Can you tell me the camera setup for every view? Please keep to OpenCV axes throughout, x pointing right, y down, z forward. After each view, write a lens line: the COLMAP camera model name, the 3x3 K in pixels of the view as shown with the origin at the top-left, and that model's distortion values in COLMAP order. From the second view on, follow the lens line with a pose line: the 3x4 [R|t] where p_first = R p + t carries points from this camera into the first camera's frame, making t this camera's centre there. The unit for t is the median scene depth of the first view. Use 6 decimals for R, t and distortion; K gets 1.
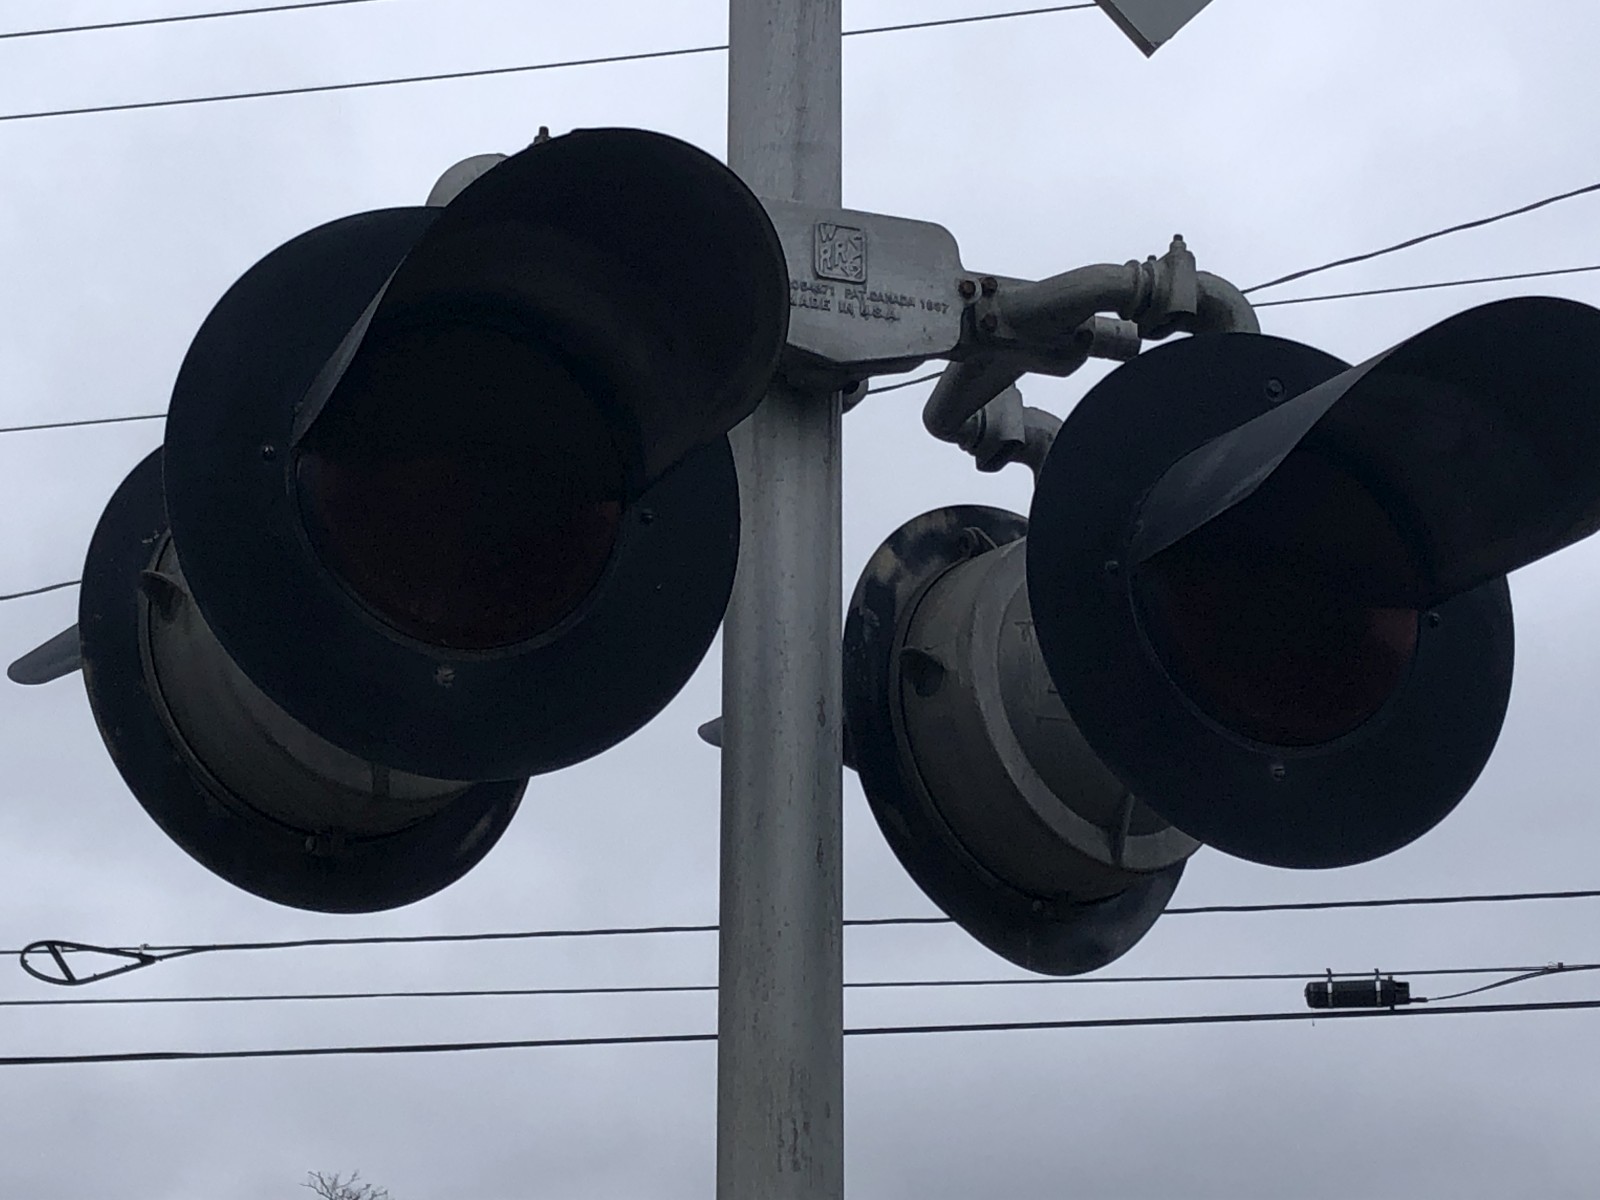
lens RADIAL K [[3459.4, 0, 796.7], [0, 3459.4, 598.0], [0, 0, 1]] dist [0.048068, 0.000000]
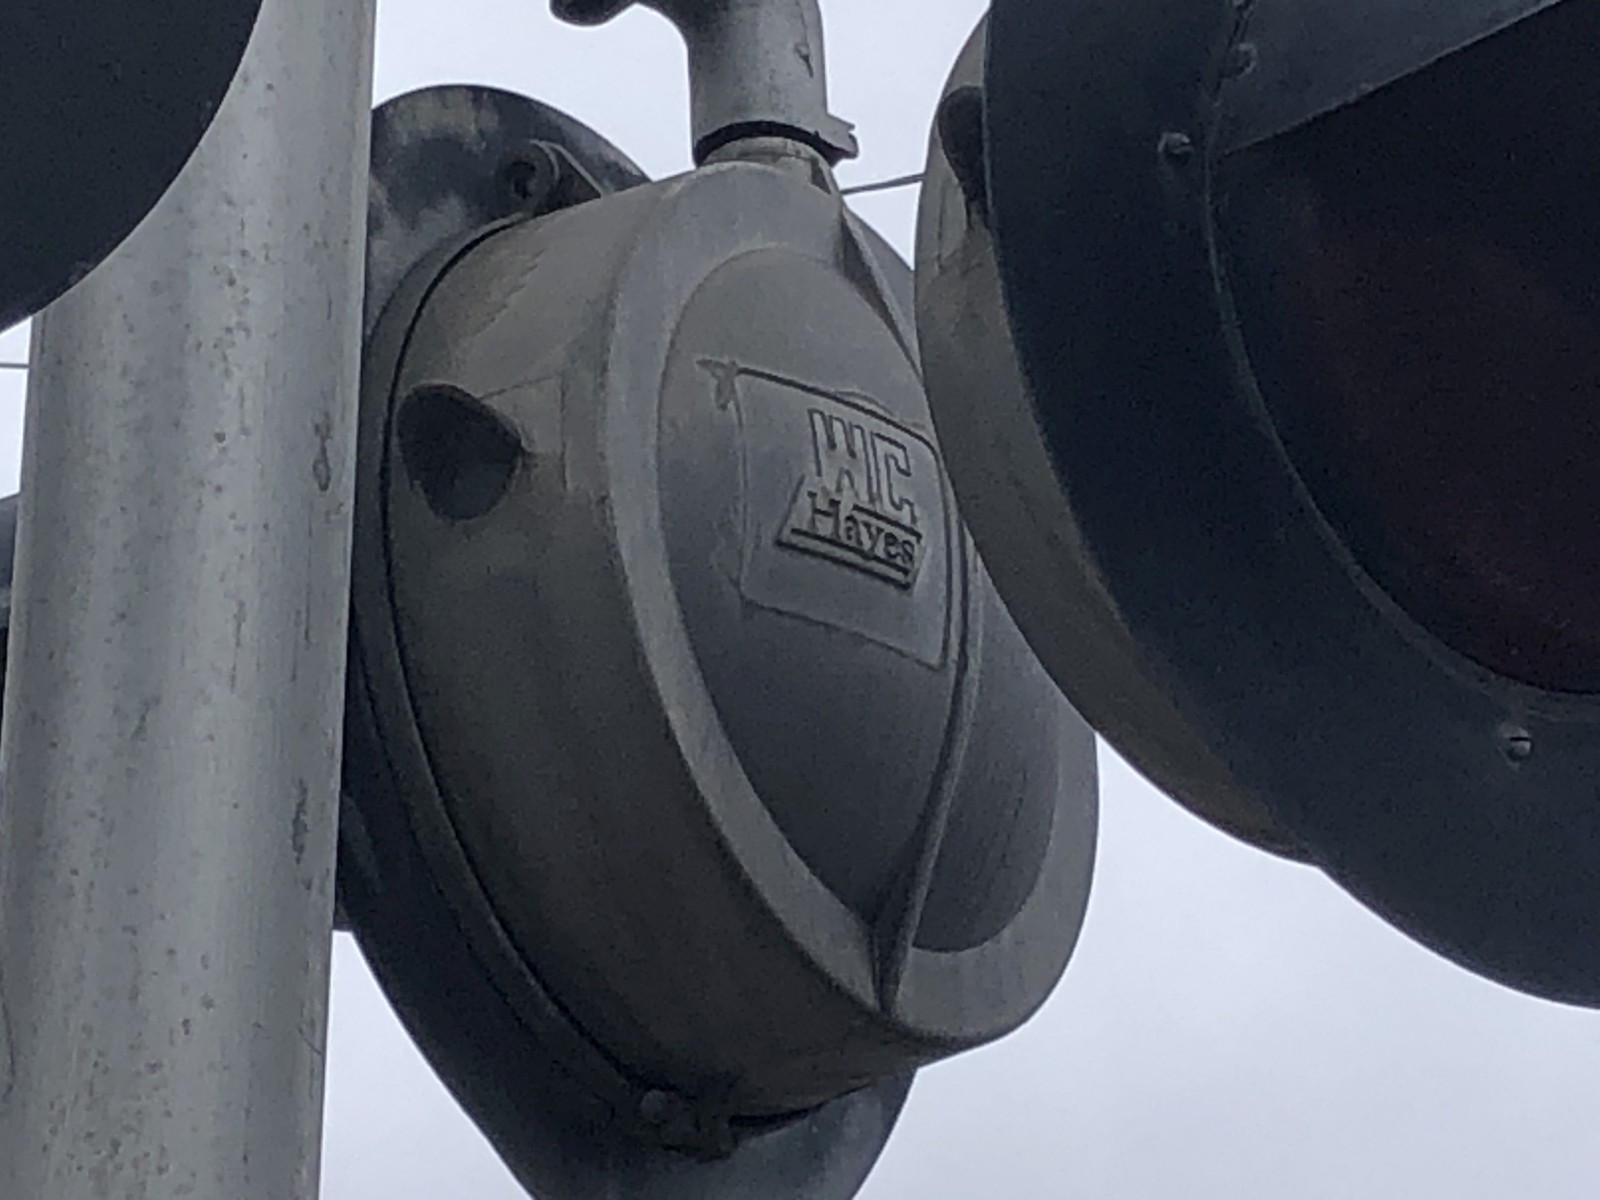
lens RADIAL K [[6484.7, 0, 801.0], [0, 6484.7, 600.7], [0, 0, 1]] dist [0.192146, 0.000000]
pose [[0.951685, 0.126797, 0.279673, -0.126605], [-0.106748, 0.990572, -0.085855, 0.095620], [-0.287923, 0.051852, 0.956249, 0.307889]]
